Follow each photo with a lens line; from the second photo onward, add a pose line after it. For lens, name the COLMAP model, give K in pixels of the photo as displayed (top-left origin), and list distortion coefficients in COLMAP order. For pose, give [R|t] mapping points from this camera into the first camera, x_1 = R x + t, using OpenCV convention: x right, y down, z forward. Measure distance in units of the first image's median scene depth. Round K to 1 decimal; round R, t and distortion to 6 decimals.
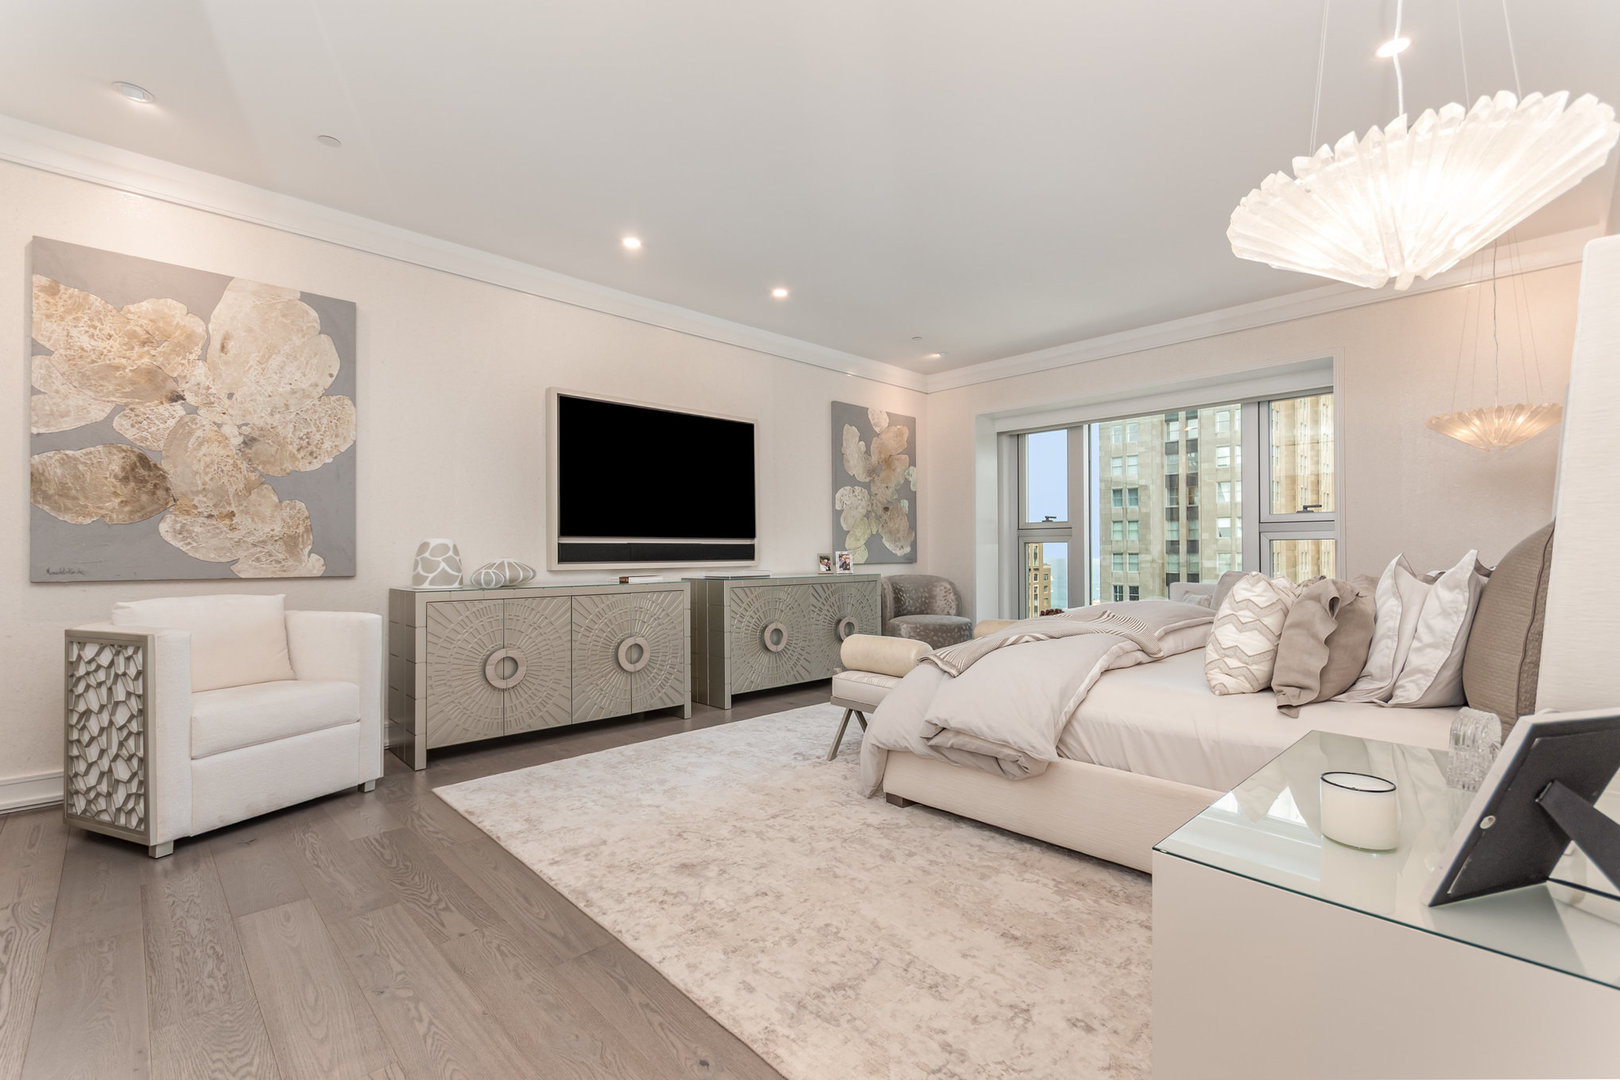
lens RADIAL K [[708.5, 0, 806.0], [0, 708.5, 544.8], [0, 0, 1]] dist [0.004209, -0.000452]
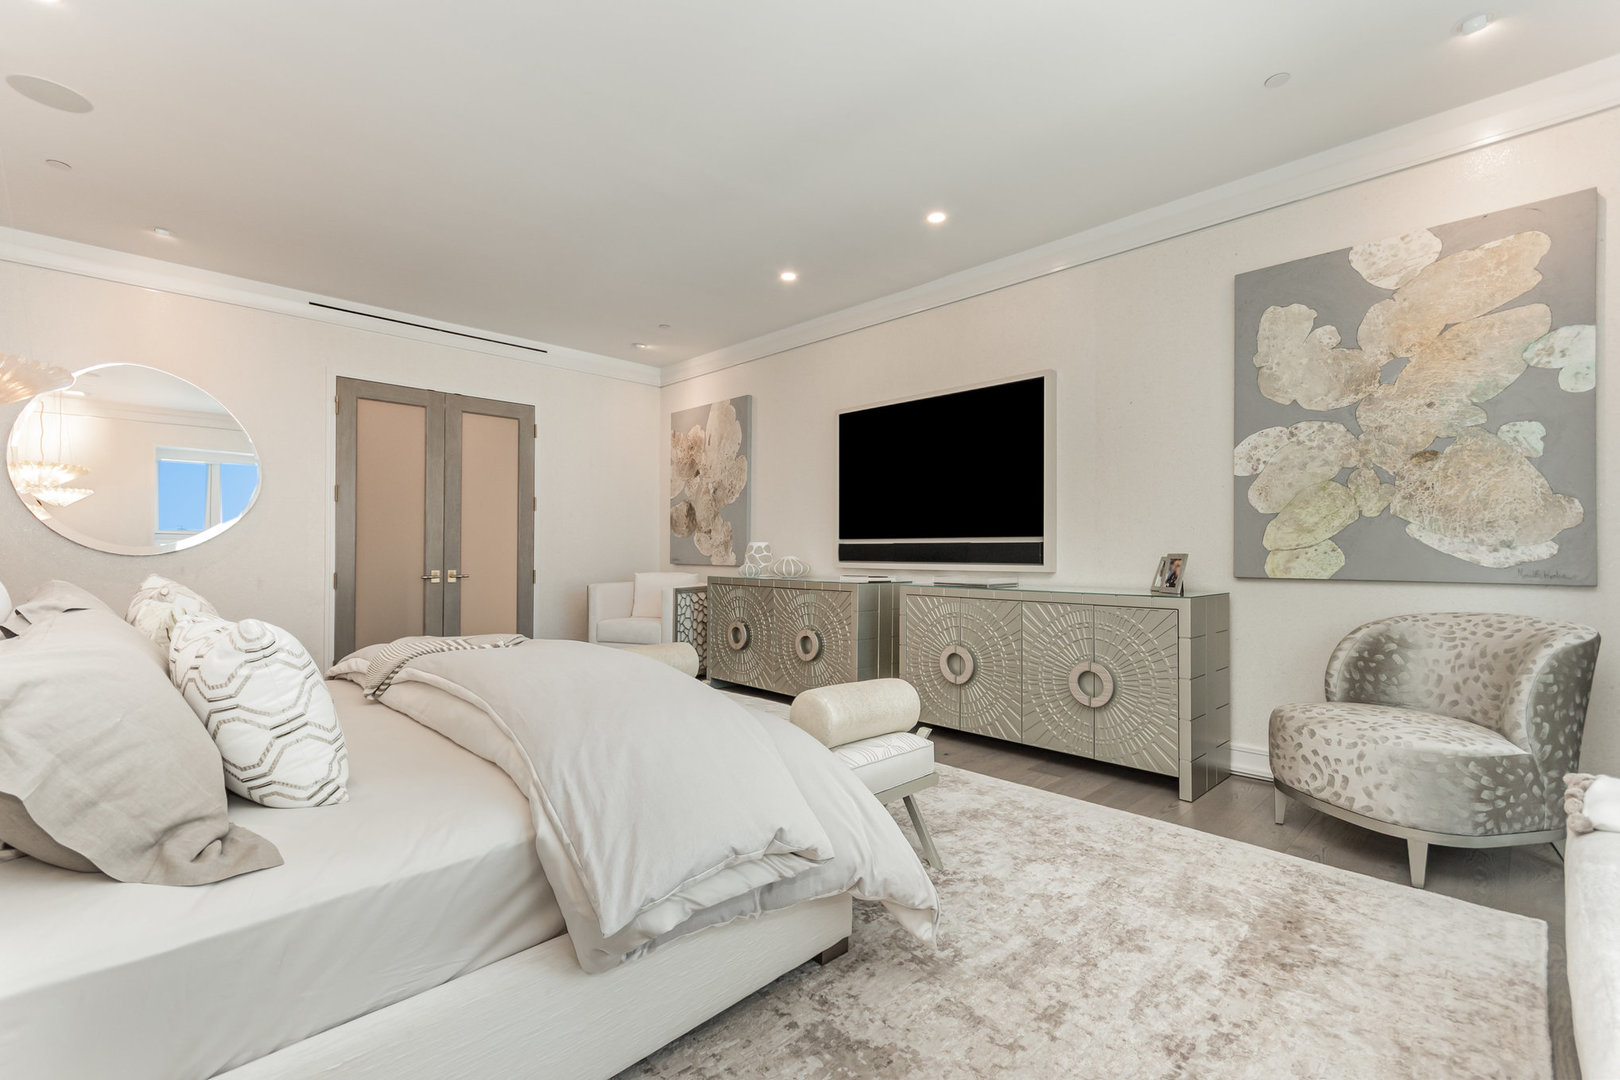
lens RADIAL K [[708.5, 0, 812.5], [0, 708.5, 549.5], [0, 0, 1]] dist [0.004209, -0.000452]
pose [[0.023039, -0.000452, -0.999734, 0.810606], [0.005362, 0.999986, -0.000329, 0.006604], [0.999720, -0.005353, 0.023041, 0.933901]]
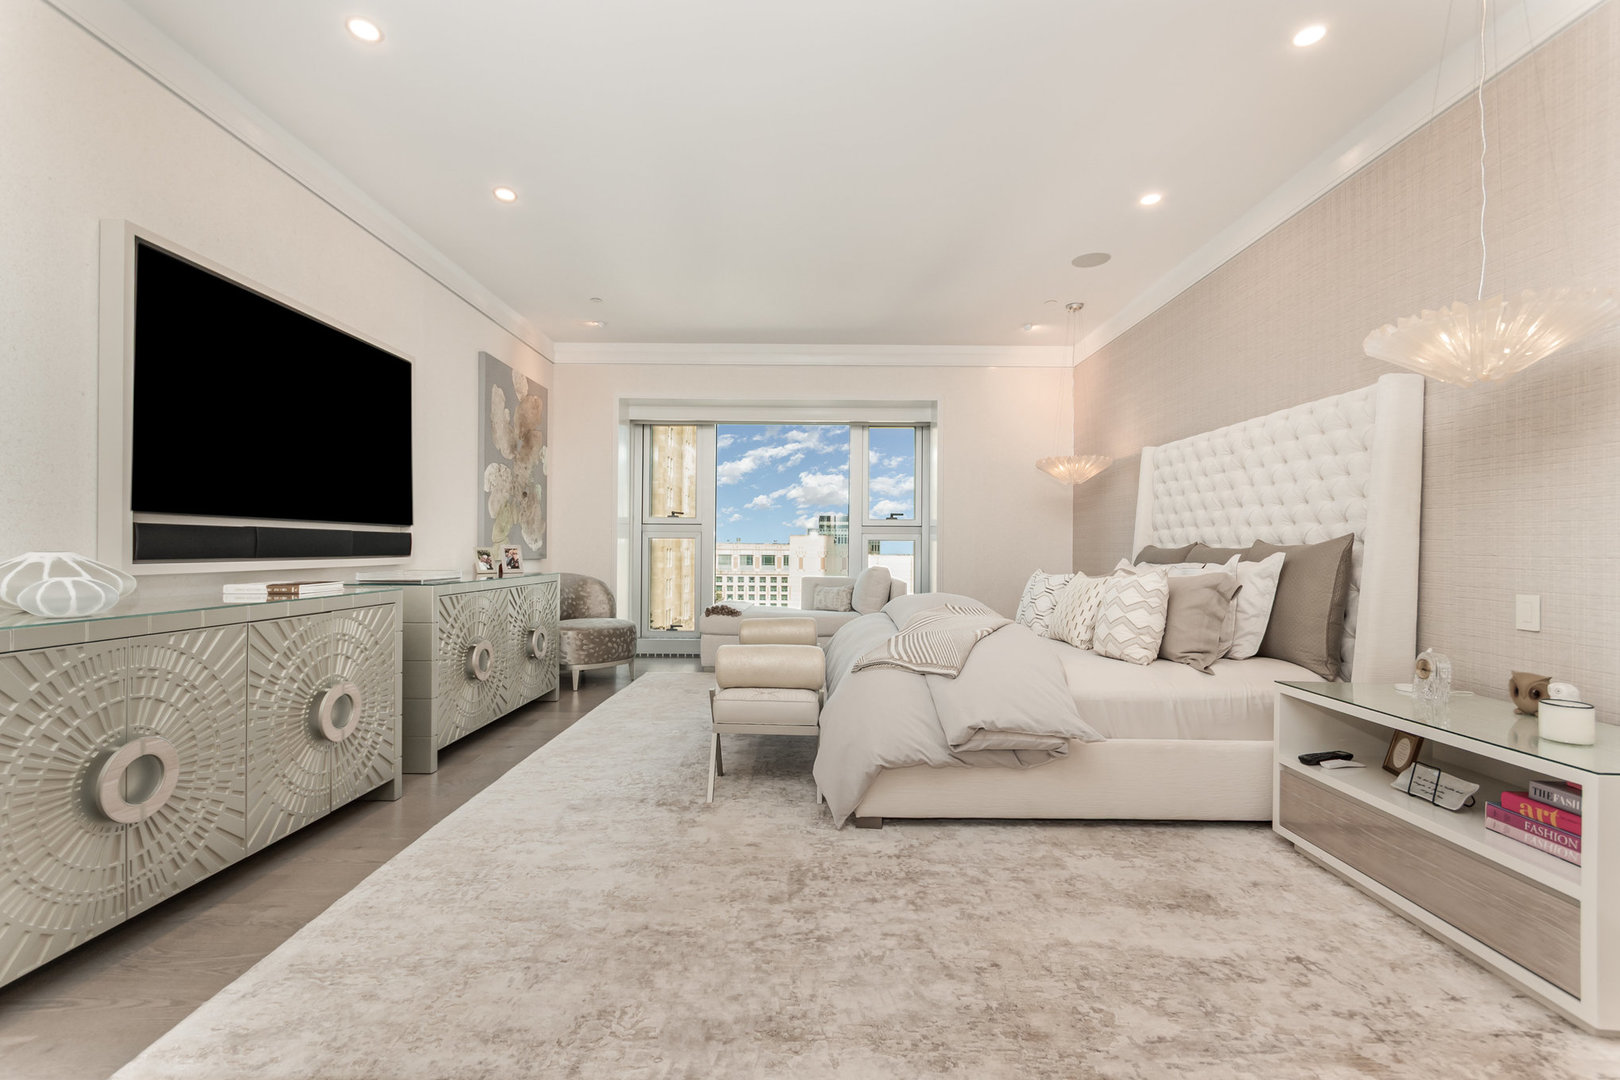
lens RADIAL K [[708.5, 0, 806.2], [0, 708.5, 546.8], [0, 0, 1]] dist [0.004209, -0.000452]
pose [[0.696623, 0.011527, 0.717344, -0.380737], [-0.018620, 0.999825, 0.002016, 0.004619], [-0.717195, -0.014761, 0.696716, 0.281069]]
